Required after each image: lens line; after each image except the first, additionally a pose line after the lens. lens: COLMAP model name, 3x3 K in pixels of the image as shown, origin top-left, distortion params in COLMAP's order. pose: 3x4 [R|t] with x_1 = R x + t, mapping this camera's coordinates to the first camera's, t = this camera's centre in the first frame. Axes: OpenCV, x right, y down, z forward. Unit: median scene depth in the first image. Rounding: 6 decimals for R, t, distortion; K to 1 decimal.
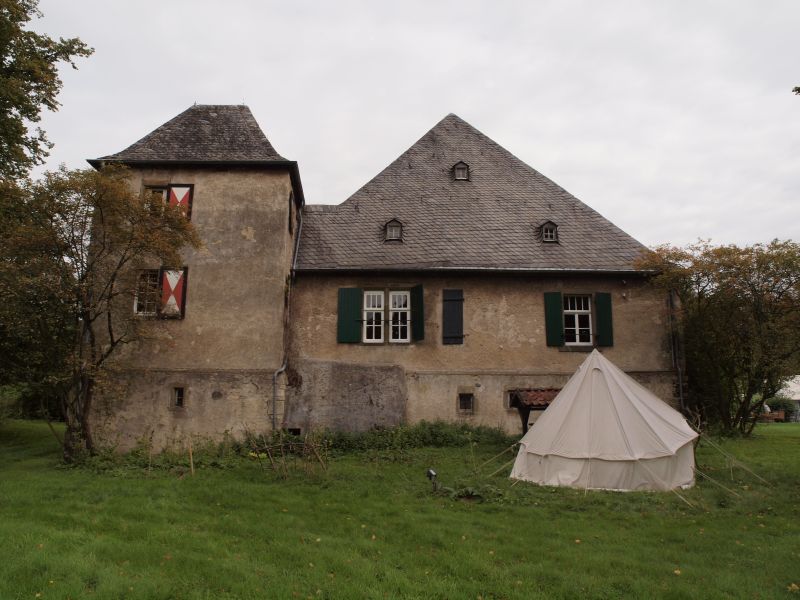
lens RADIAL K [[567.6, 0, 400.0], [0, 567.6, 300.0], [0, 0, 1]] dist [-0.138503, 0.114584]
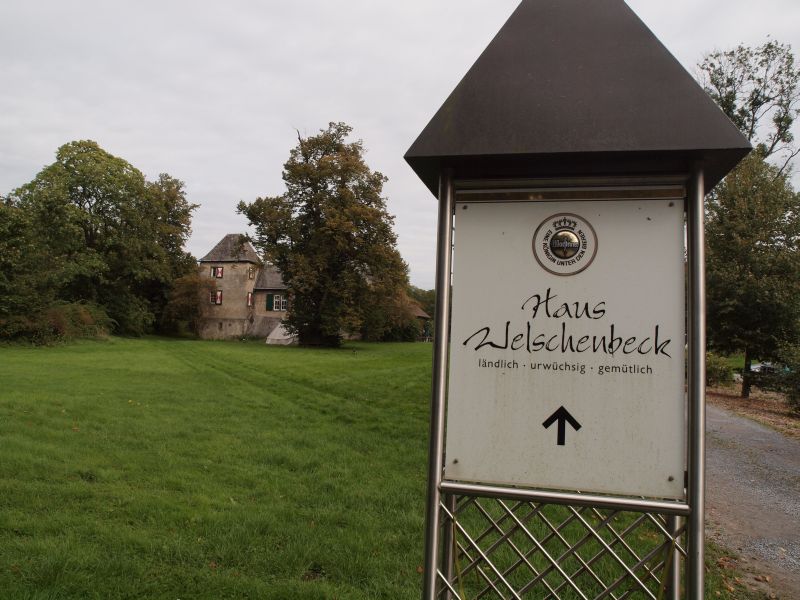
lens RADIAL K [[567.6, 0, 400.0], [0, 567.6, 300.0], [0, 0, 1]] dist [-0.138503, 0.114584]
pose [[0.964133, 0.009430, -0.265253, 1.738000], [0.023621, 0.992355, 0.121136, -0.419134], [0.264368, -0.123057, 0.956539, -2.246217]]
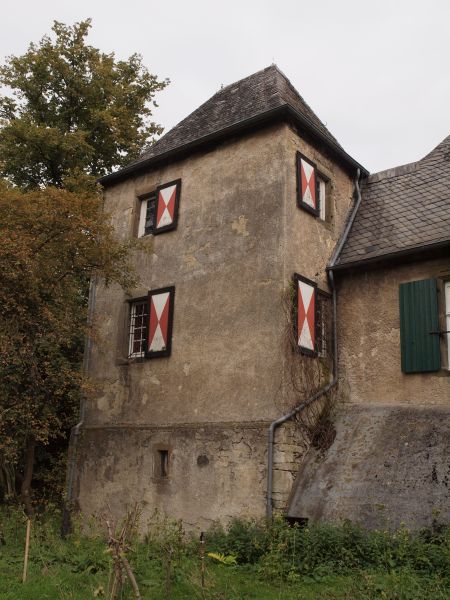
lens RADIAL K [[645.0, 0, 225.0], [0, 645.0, 300.0], [0, 0, 1]] dist [-0.023348, 0.007463]
pose [[0.727440, -0.153990, -0.668669, 0.243000], [0.090231, 0.987498, -0.129253, 0.076497], [0.680213, 0.033689, 0.732240, 0.413264]]
